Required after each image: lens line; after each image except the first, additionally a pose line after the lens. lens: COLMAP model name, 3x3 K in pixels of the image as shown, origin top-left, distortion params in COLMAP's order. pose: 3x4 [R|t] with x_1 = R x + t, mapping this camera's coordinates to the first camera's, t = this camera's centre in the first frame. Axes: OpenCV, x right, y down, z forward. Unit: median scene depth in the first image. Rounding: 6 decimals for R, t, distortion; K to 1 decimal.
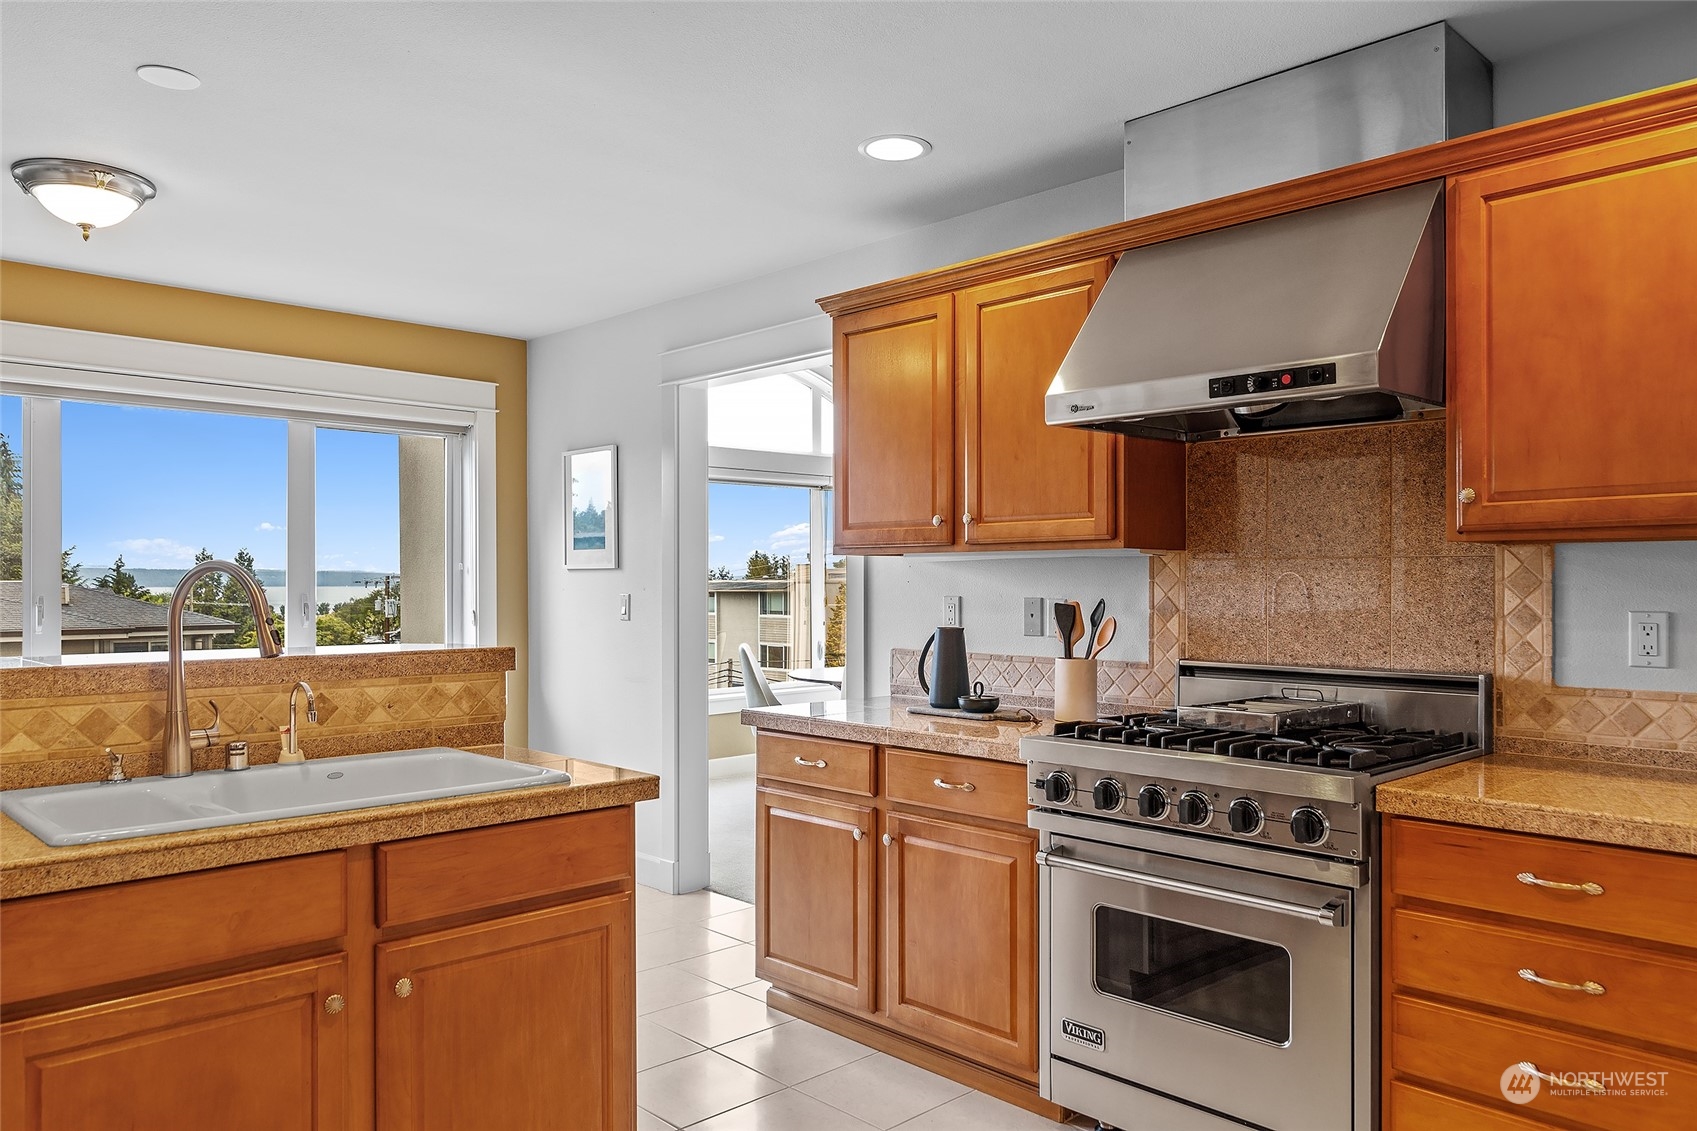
lens RADIAL K [[1218.0, 0, 849.5], [0, 1218.0, 573.8], [0, 0, 1]] dist [0.007878, 0.002175]
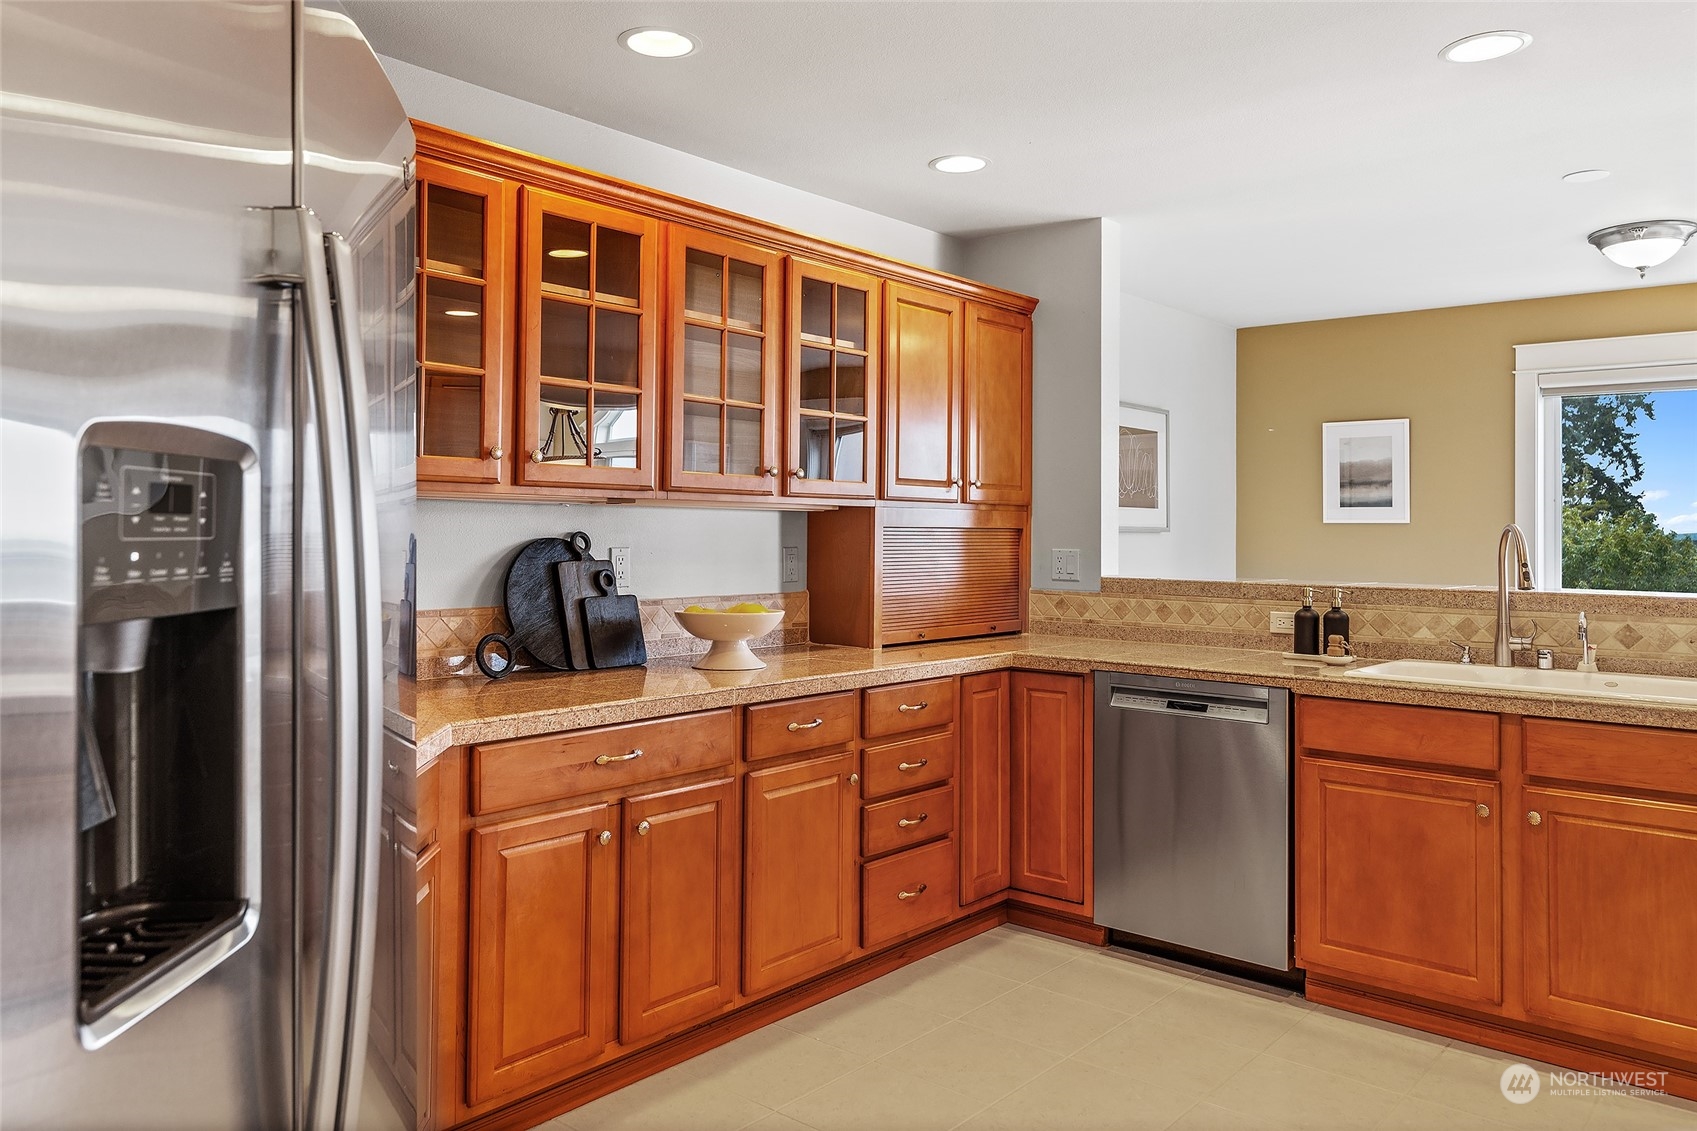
lens RADIAL K [[1218.0, 0, 849.5], [0, 1218.0, 554.8], [0, 0, 1]] dist [0.007878, 0.002175]
pose [[0.103241, 0.018983, -0.994475, 0.867639], [-0.003917, 0.999818, 0.018678, 0.001924], [0.994649, 0.001967, 0.103297, 0.034671]]
